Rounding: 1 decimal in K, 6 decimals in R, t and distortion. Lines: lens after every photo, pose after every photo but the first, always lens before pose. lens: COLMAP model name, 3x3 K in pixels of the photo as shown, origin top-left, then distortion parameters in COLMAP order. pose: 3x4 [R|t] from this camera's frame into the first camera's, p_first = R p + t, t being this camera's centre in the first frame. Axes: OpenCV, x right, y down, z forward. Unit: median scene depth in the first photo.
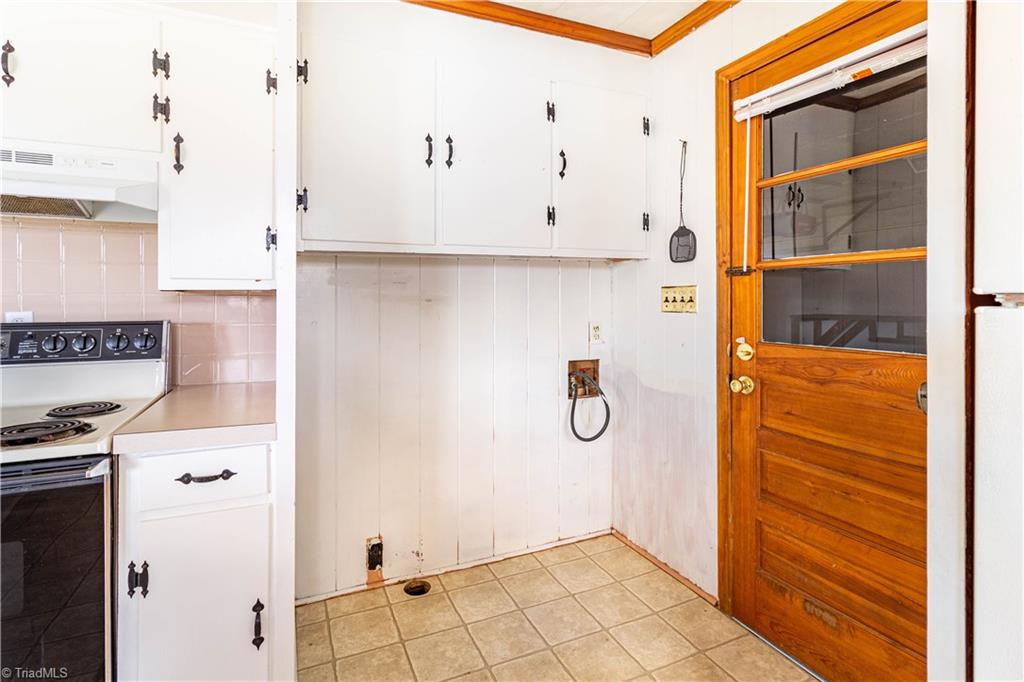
lens RADIAL K [[490.0, 0, 474.2], [0, 490.0, 311.1], [0, 0, 1]] dist [0.003471, -0.001358]
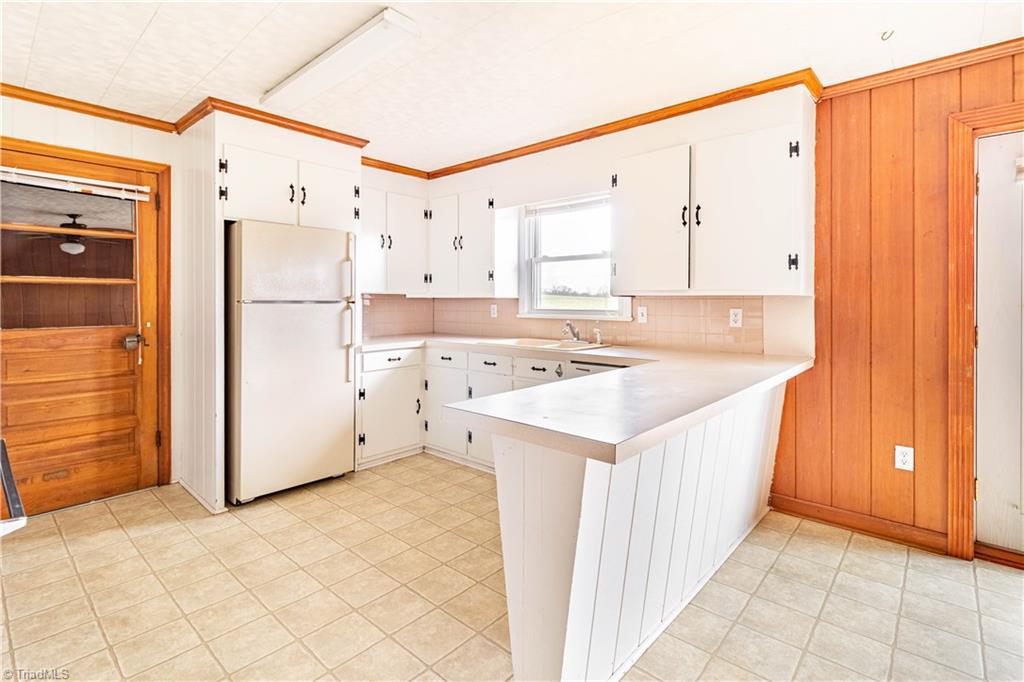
lens RADIAL K [[490.0, 0, 506.8], [0, 490.0, 302.7], [0, 0, 1]] dist [0.003471, -0.001358]
pose [[-0.452845, -0.001389, 0.891588, -1.462755], [0.020115, 0.999728, 0.011774, -0.007637], [-0.891362, 0.023267, -0.452695, 0.283933]]
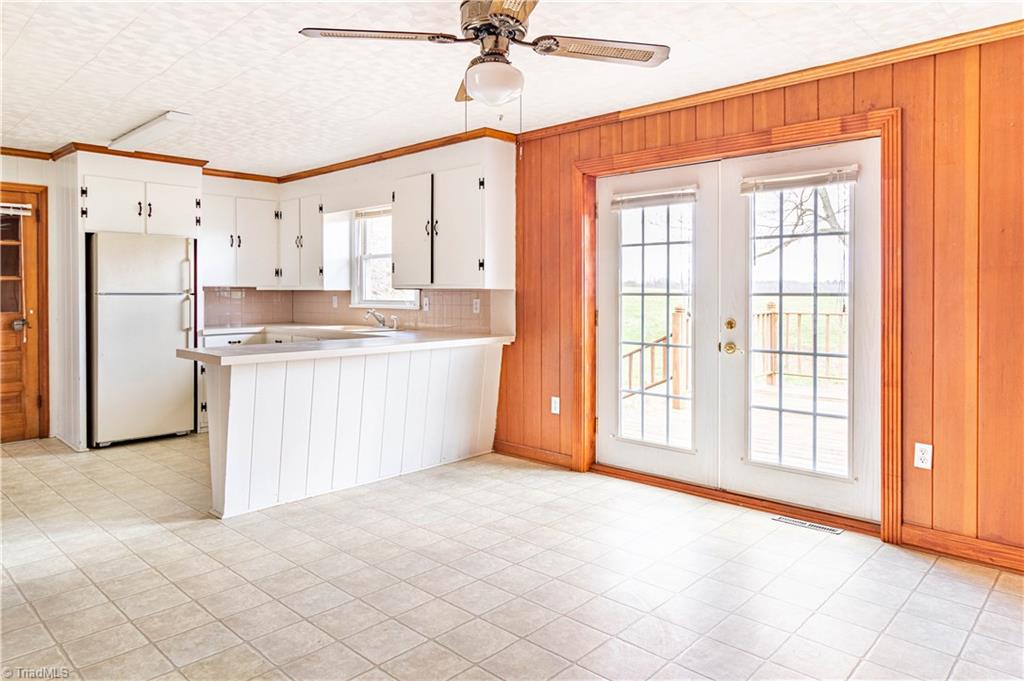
lens RADIAL K [[705.7, 0, 519.8], [0, 705.7, 298.8], [0, 0, 1]] dist [-0.000350, 0.005985]
pose [[-0.416991, -0.006662, 0.908886, -3.188171], [0.021570, 0.999619, 0.017224, -0.001474], [-0.908654, 0.026787, -0.416689, -0.052201]]
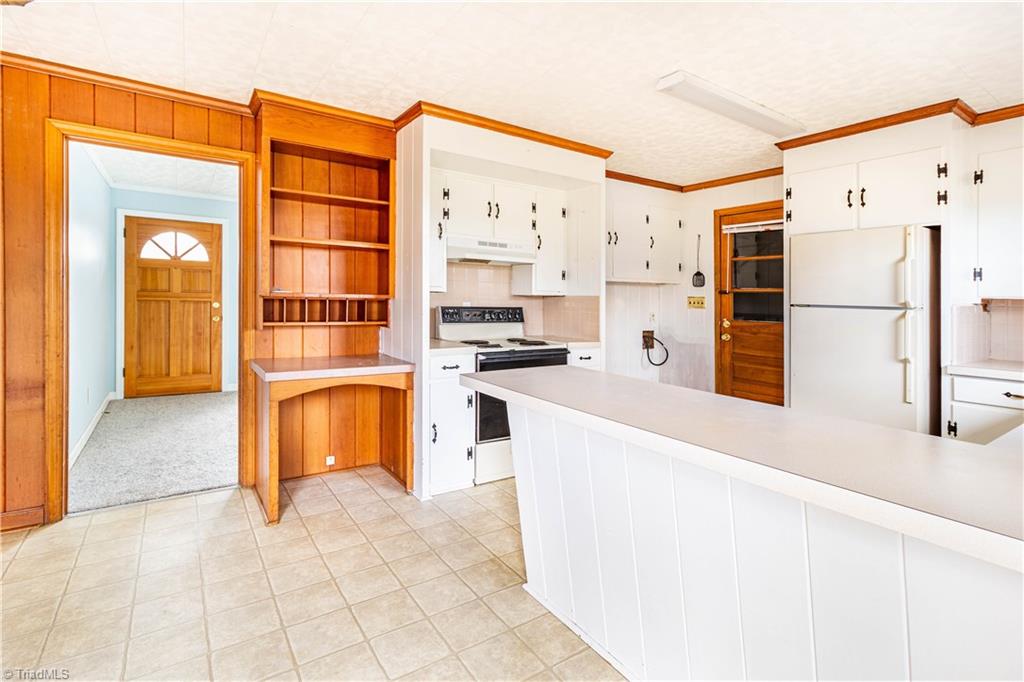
lens RADIAL K [[487.1, 0, 504.9], [0, 487.1, 299.9], [0, 0, 1]] dist [-0.001828, 0.003355]
pose [[0.977187, 0.023213, 0.211110, -1.130607], [-0.019895, 0.999643, -0.017826, 0.025471], [-0.211449, 0.013219, 0.977300, -1.255828]]
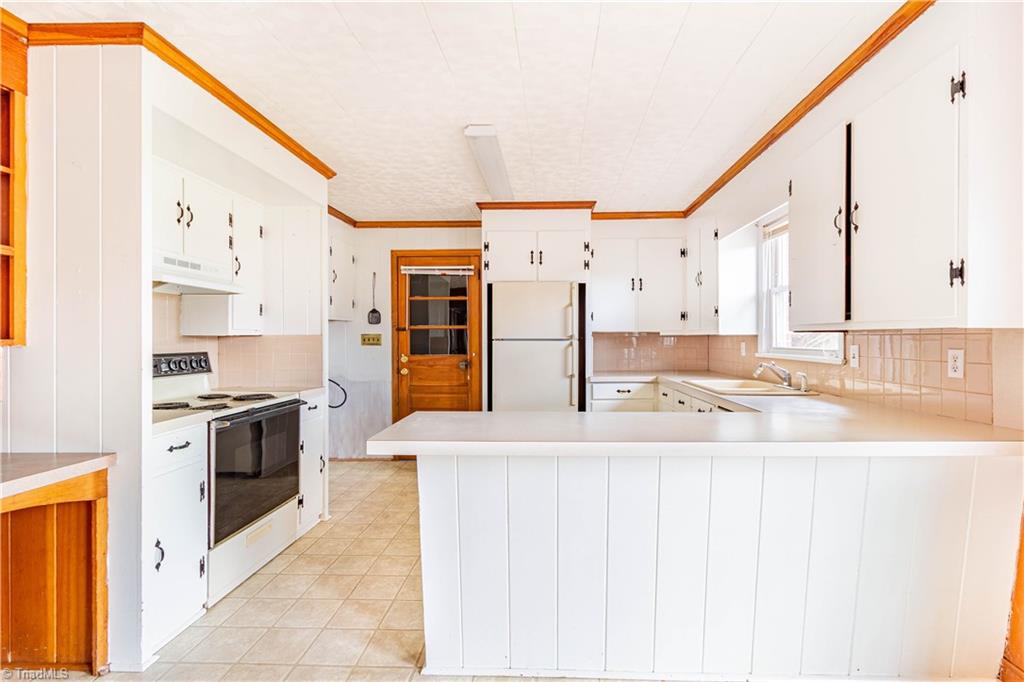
lens RADIAL K [[490.0, 0, 530.6], [0, 490.0, 338.0], [0, 0, 1]] dist [0.003471, -0.001358]
pose [[0.403505, 0.002147, 0.914975, -1.667390], [0.023010, 0.999657, -0.012493, 0.015963], [-0.914688, 0.026095, 0.403317, -0.744945]]
